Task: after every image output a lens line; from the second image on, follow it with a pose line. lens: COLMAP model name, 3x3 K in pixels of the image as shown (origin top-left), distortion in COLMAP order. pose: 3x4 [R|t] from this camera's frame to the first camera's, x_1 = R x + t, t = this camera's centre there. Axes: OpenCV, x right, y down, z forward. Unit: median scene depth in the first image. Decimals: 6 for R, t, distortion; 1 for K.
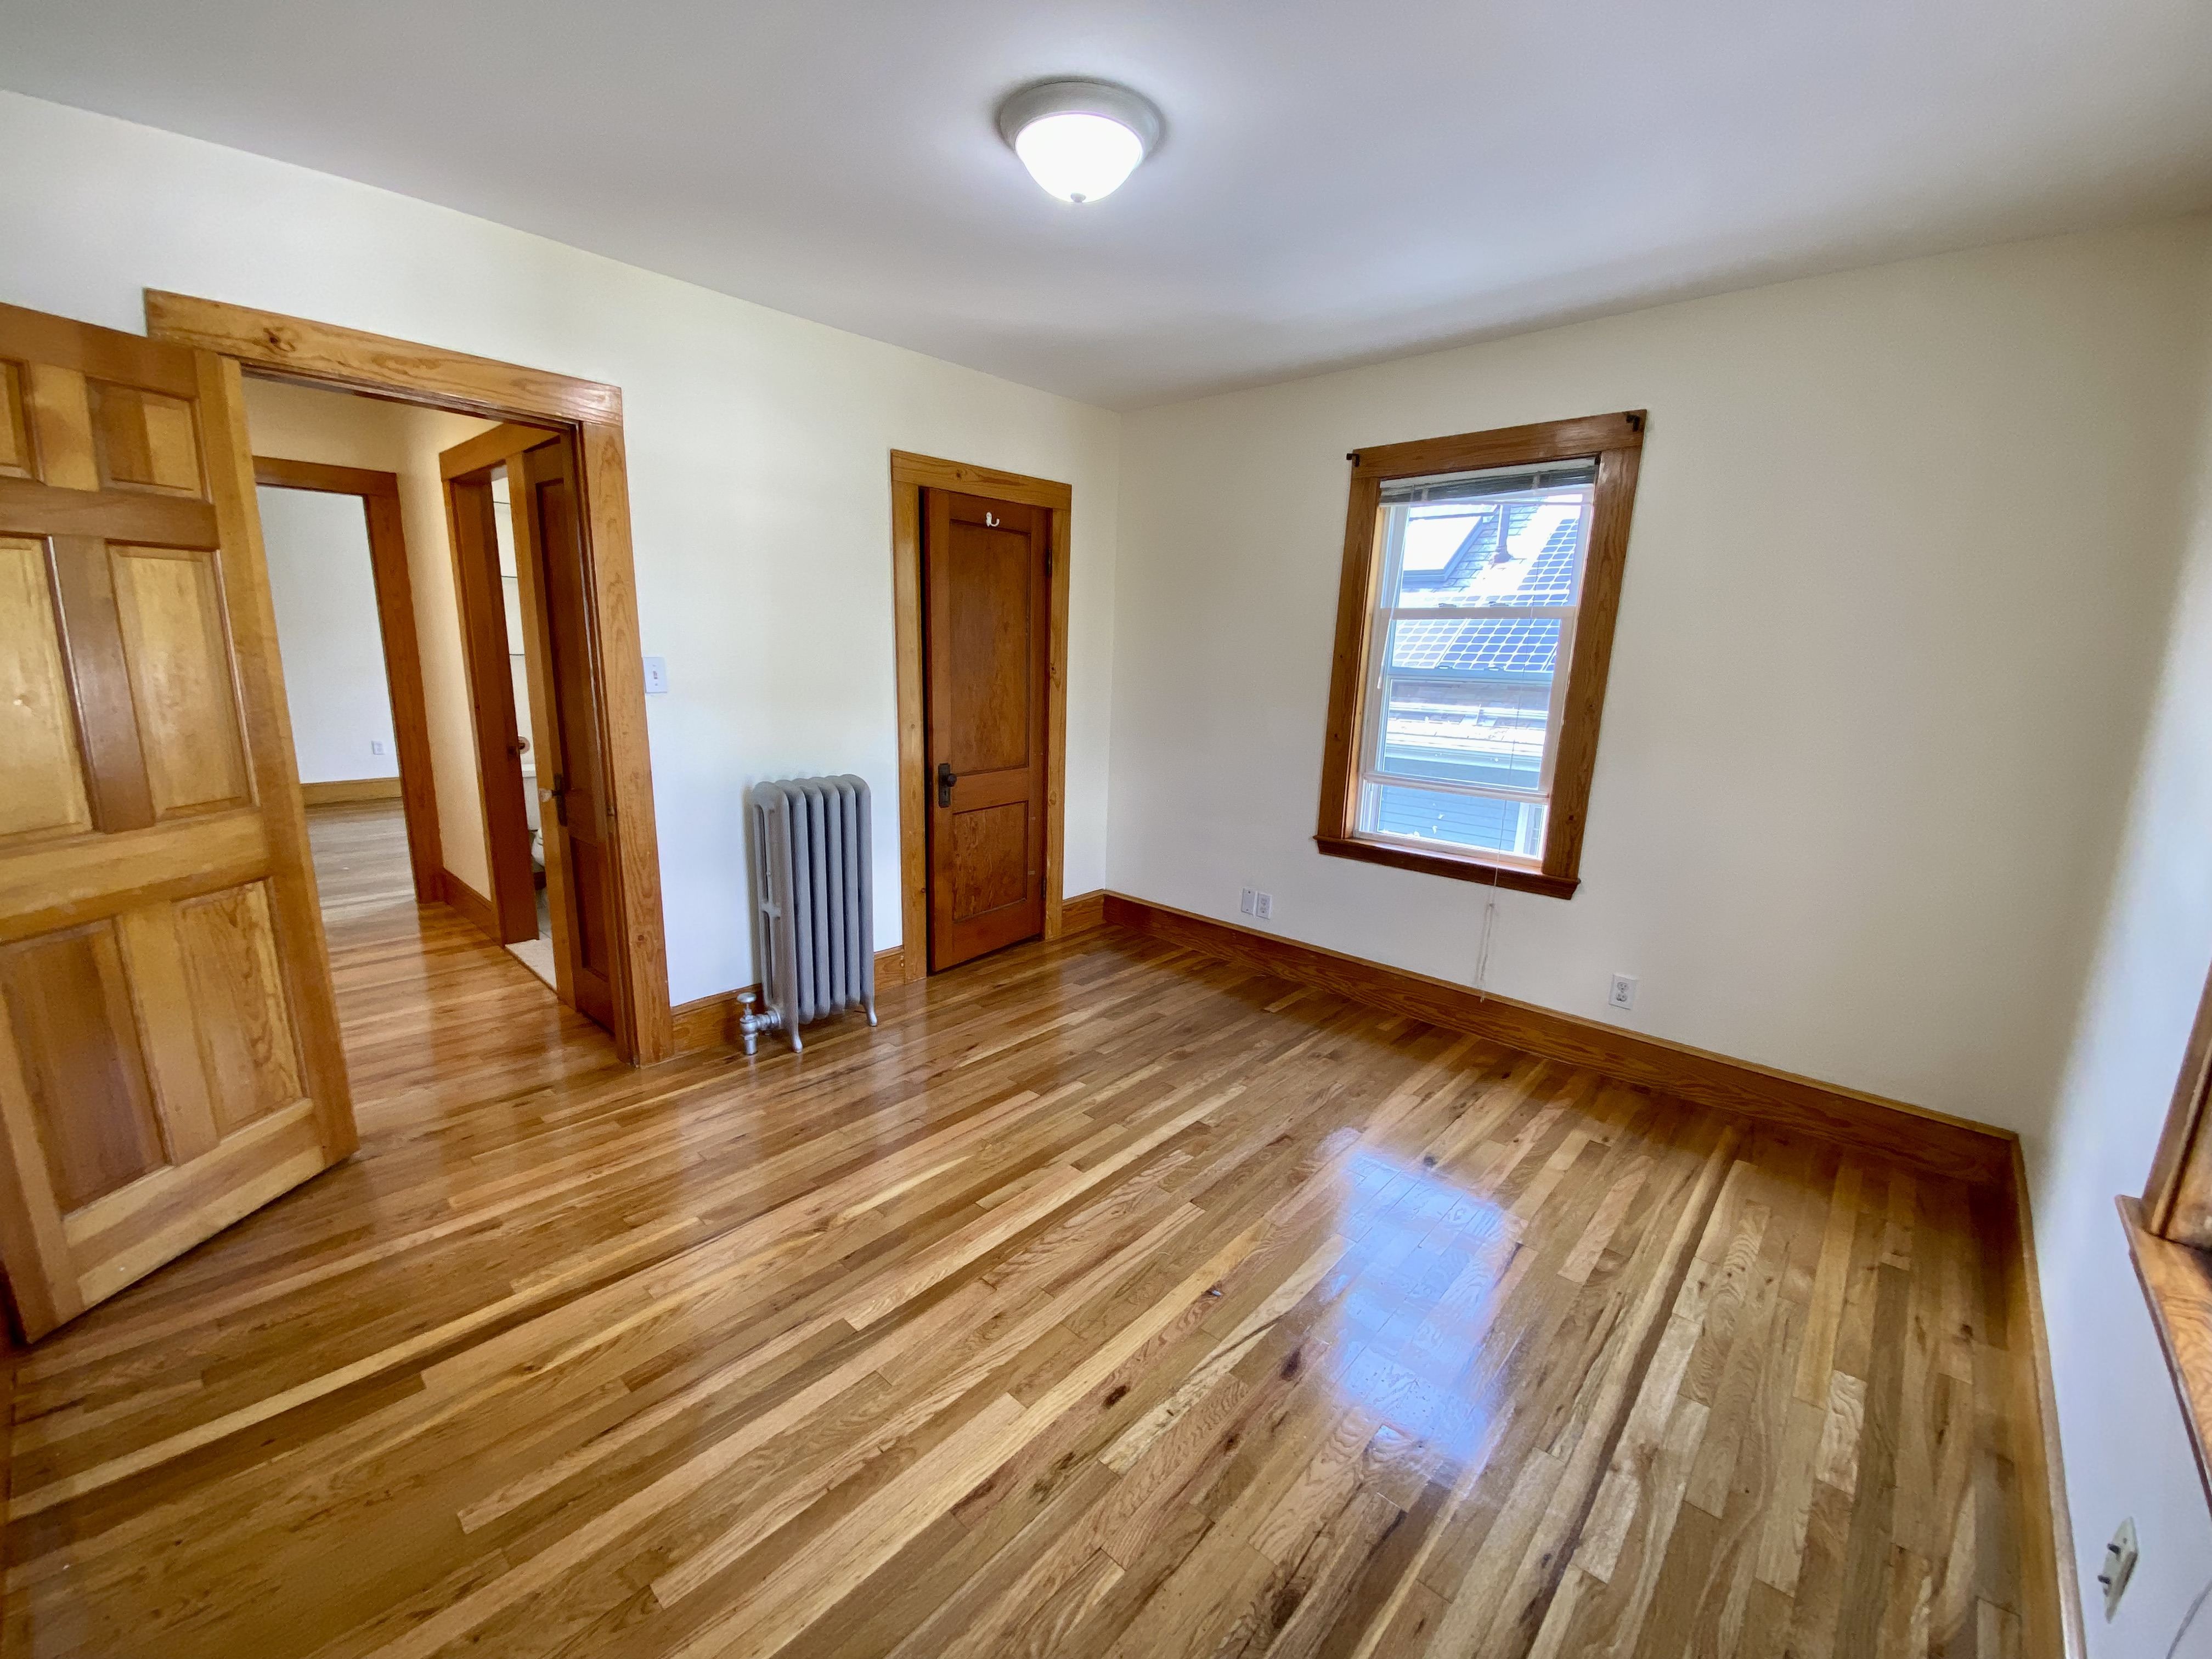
lens RADIAL K [[908.1, 0, 1109.0], [0, 908.1, 823.7], [0, 0, 1]] dist [0.002328, -0.010852]
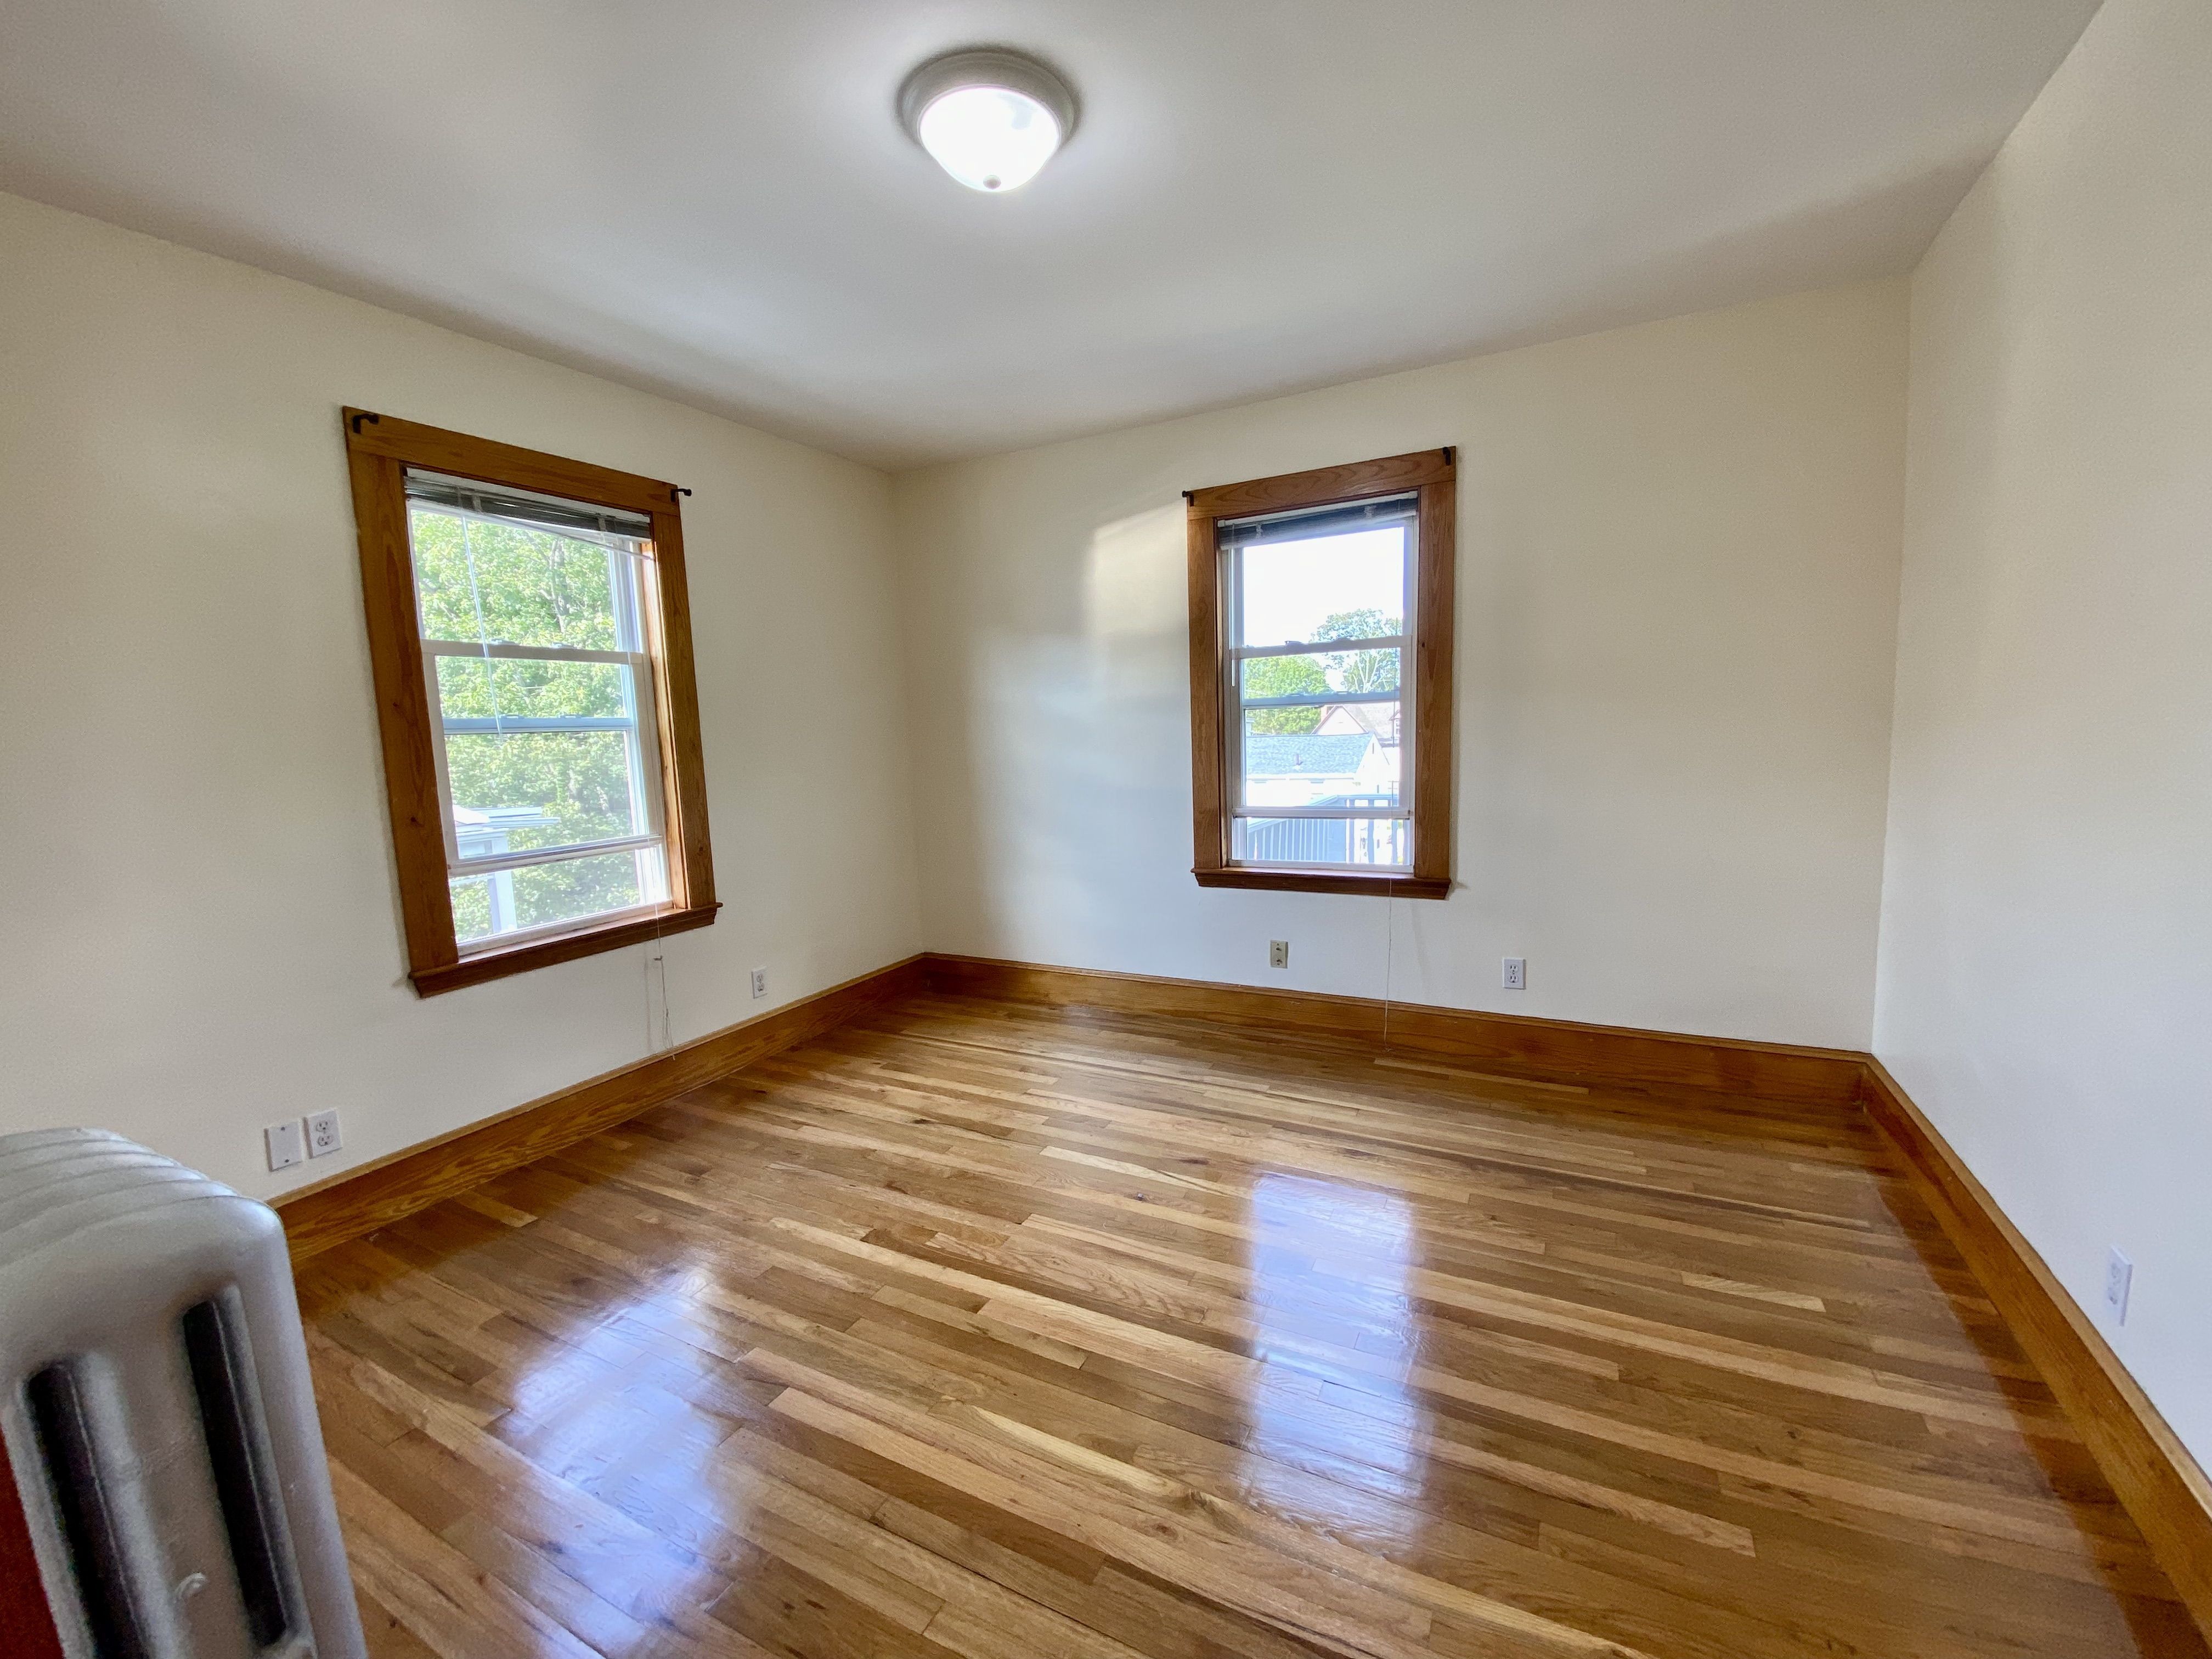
lens RADIAL K [[908.1, 0, 1109.0], [0, 908.1, 823.7], [0, 0, 1]] dist [0.002328, -0.010852]
pose [[-0.269963, -0.128413, 0.954269, -0.729189], [0.215135, 0.957968, 0.189773, -0.152289], [-0.938529, 0.256528, -0.230990, 0.899576]]
